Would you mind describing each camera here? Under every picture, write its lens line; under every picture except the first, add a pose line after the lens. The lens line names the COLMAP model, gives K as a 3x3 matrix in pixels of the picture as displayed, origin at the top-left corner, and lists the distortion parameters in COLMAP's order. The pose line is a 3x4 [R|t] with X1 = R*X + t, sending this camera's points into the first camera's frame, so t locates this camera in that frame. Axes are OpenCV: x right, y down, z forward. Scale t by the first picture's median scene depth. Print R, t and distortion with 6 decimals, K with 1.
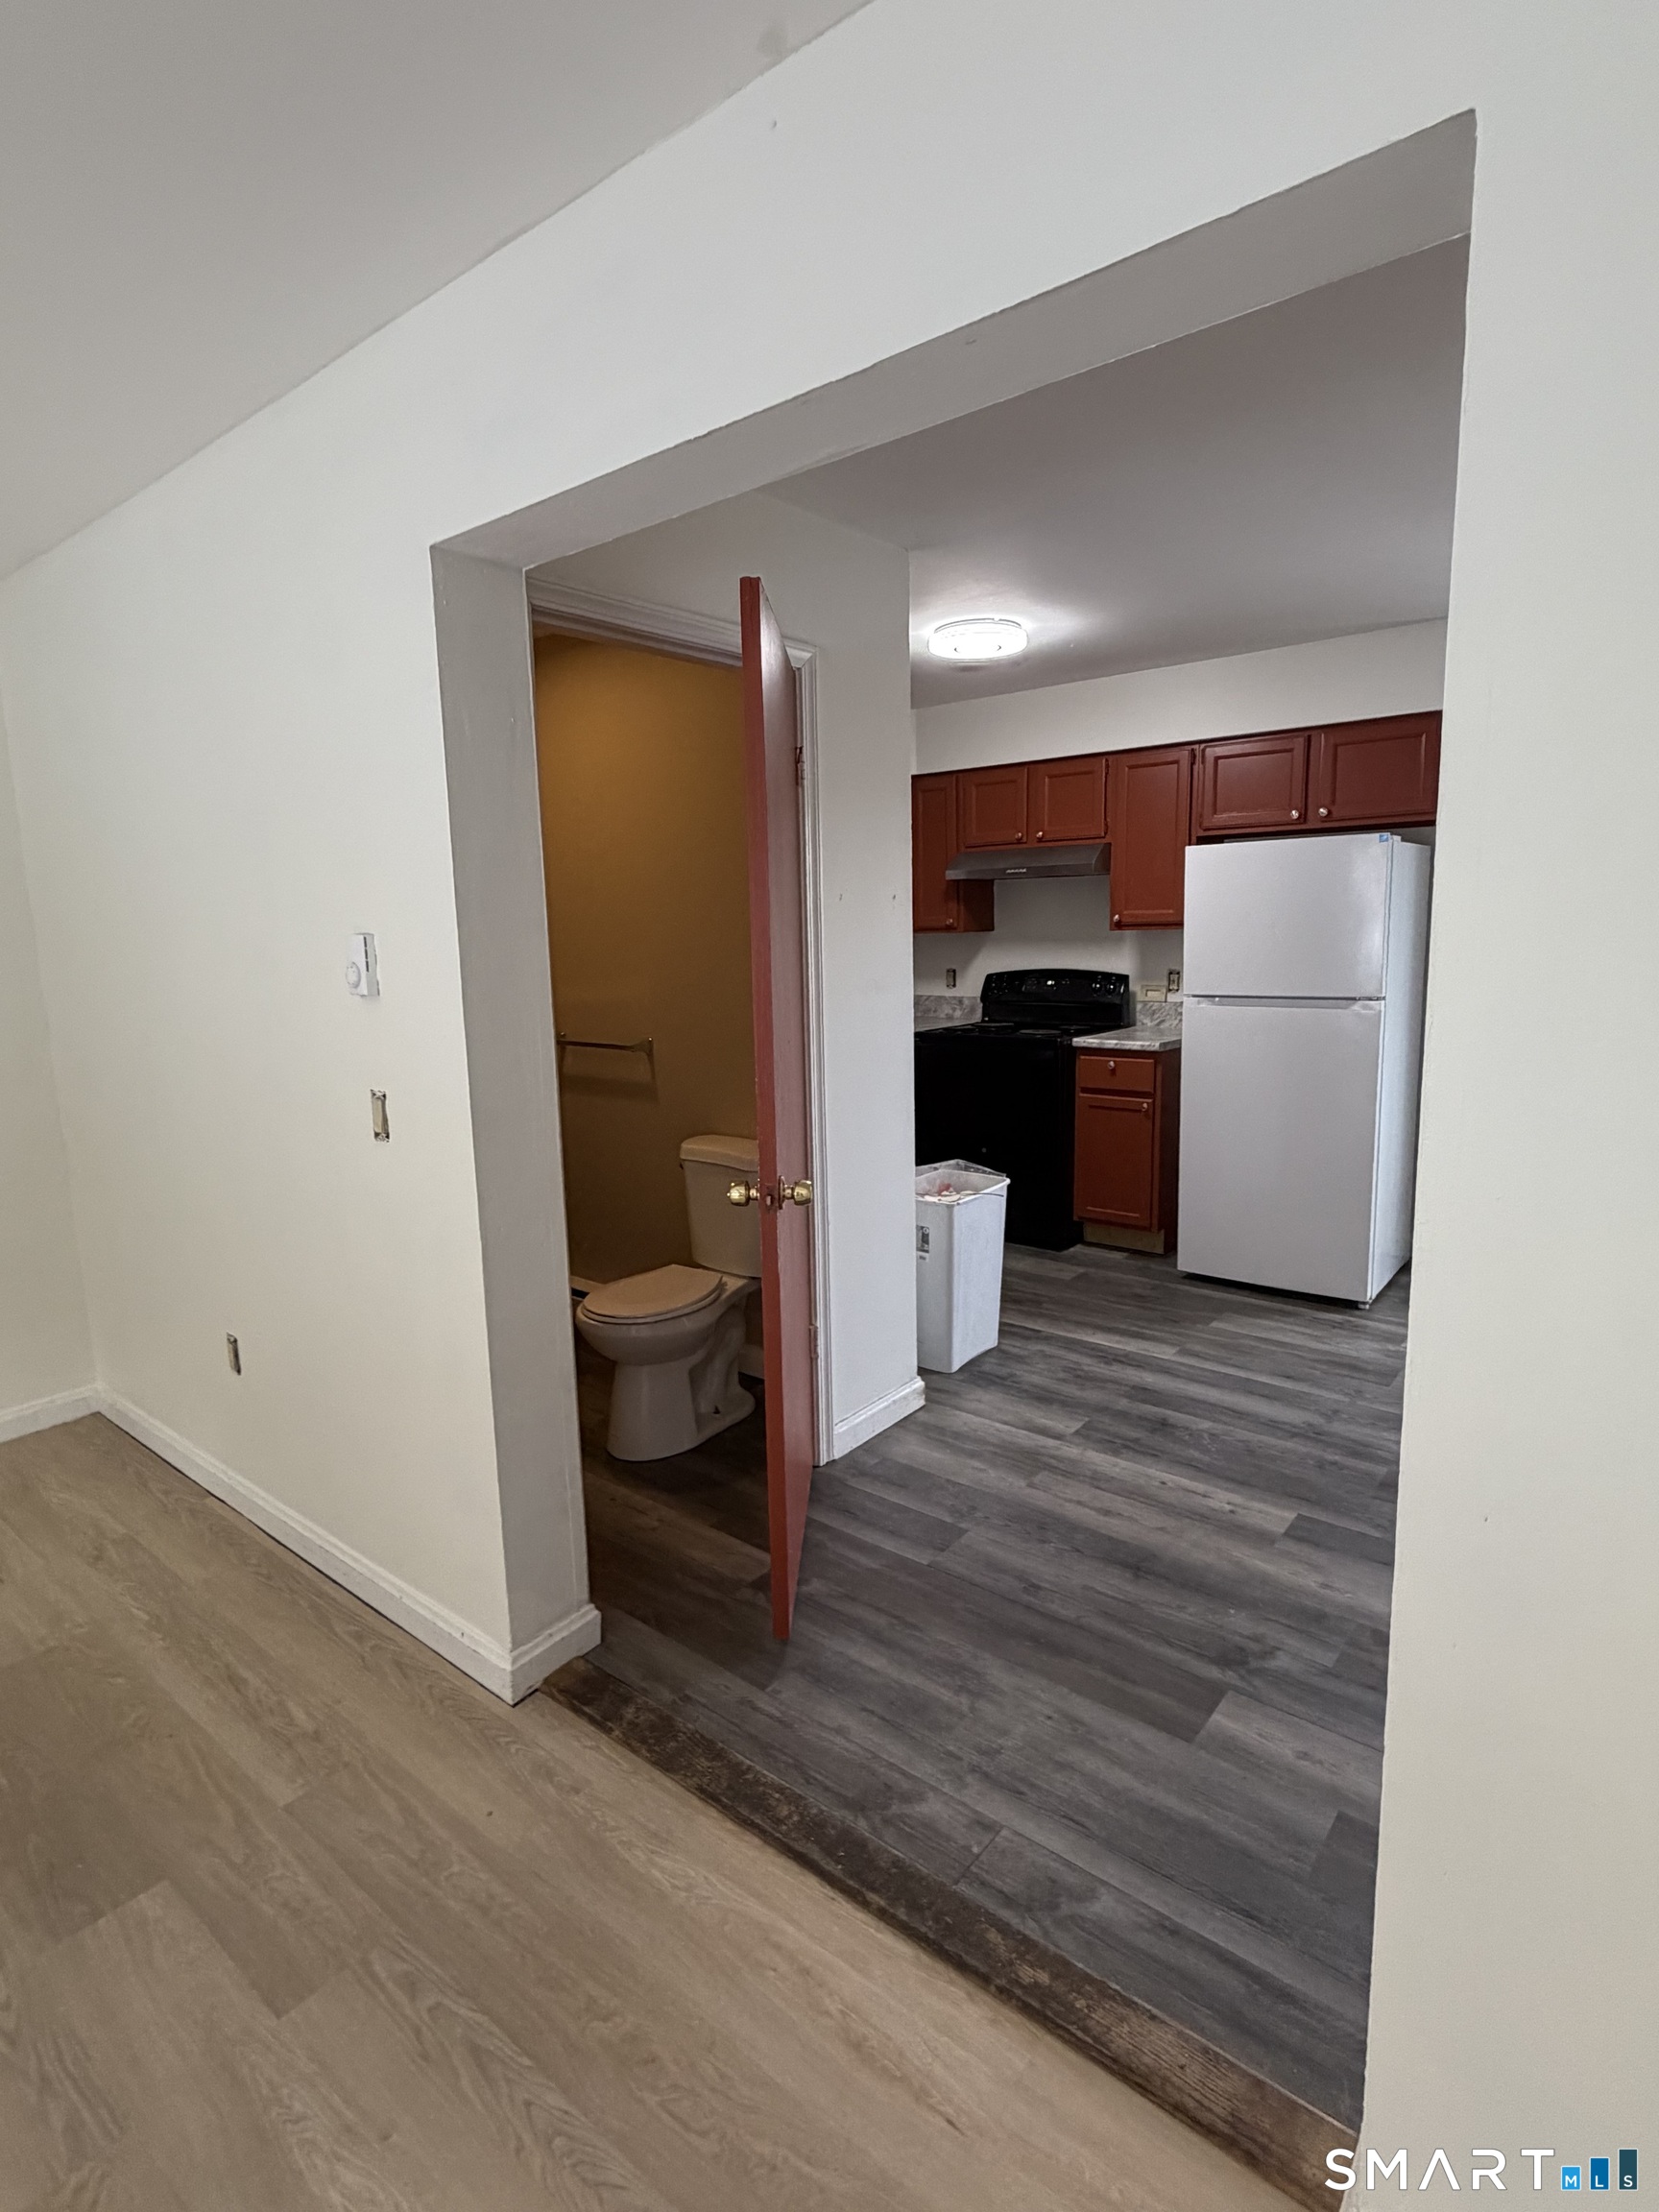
lens RADIAL K [[1125.4, 0, 833.9], [0, 1125.4, 1106.3], [0, 0, 1]] dist [-0.000327, 0.000493]
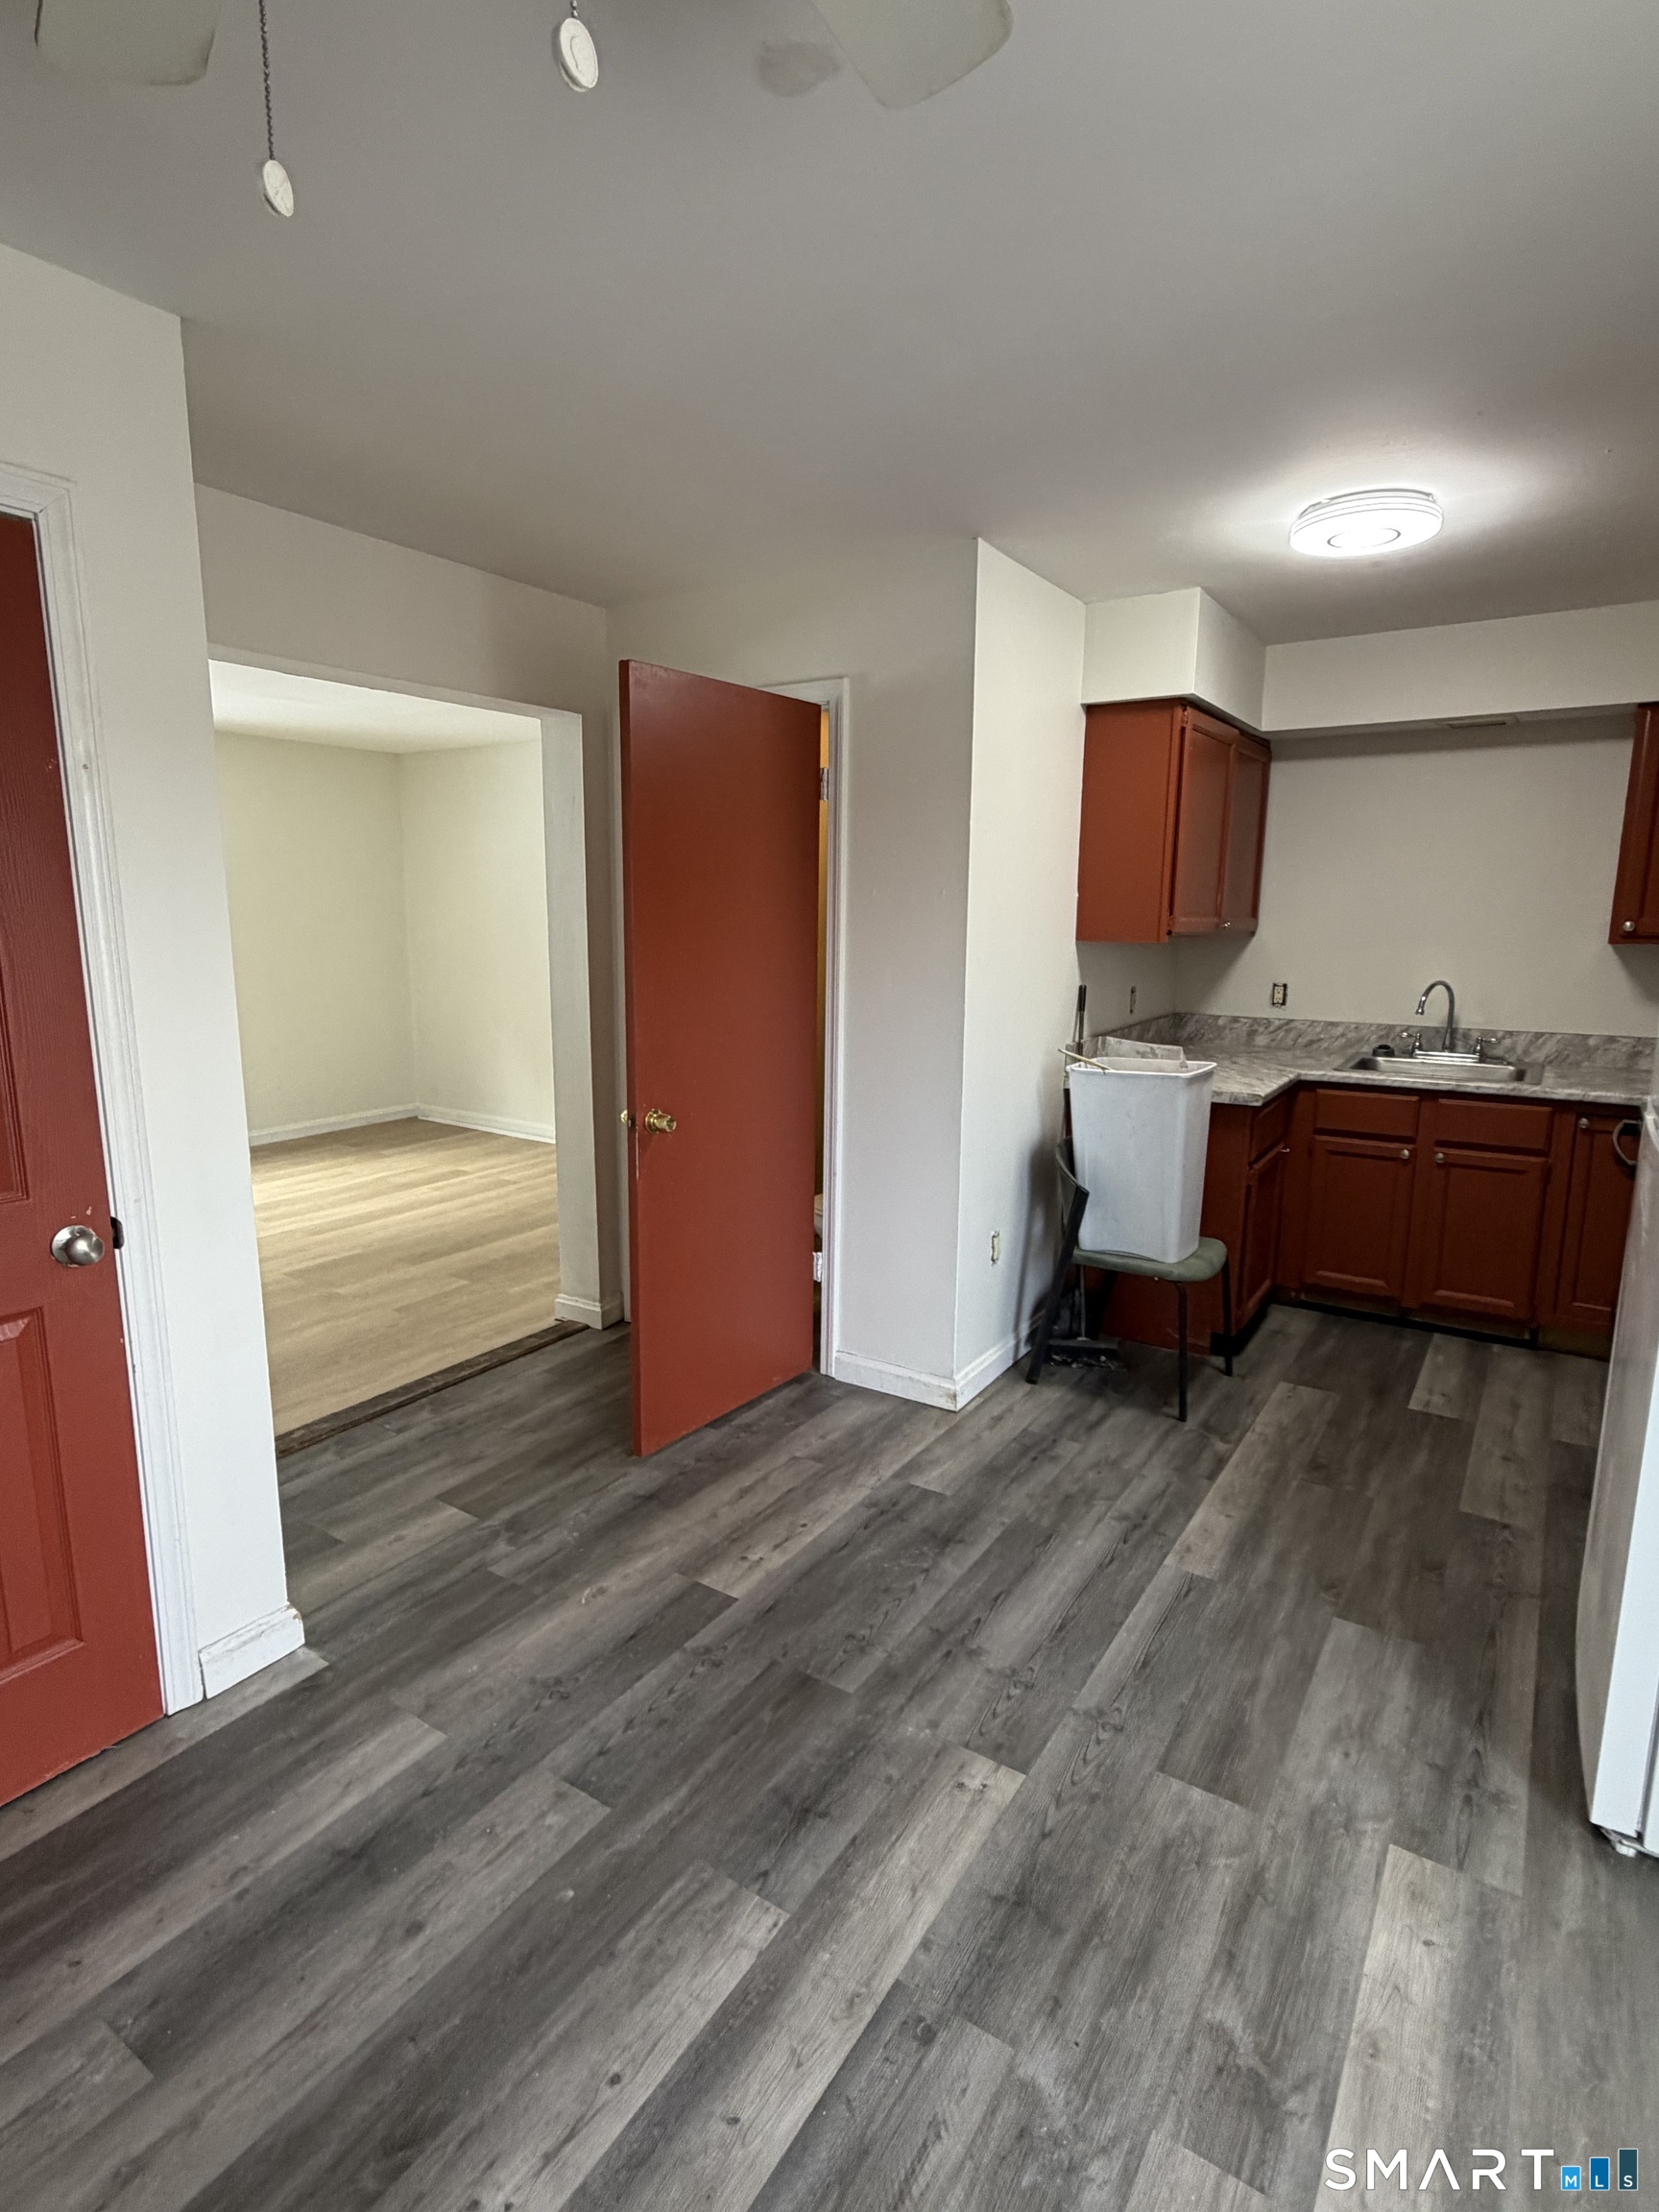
lens RADIAL K [[1131.0, 0, 826.6], [0, 1131.0, 1096.2], [0, 0, 1]] dist [0.000770, 0.000172]
pose [[0.100956, 0.190527, -0.976477, 0.881885], [-0.173682, 0.969795, 0.171267, -0.135712], [0.979613, 0.152306, 0.130998, 0.647531]]
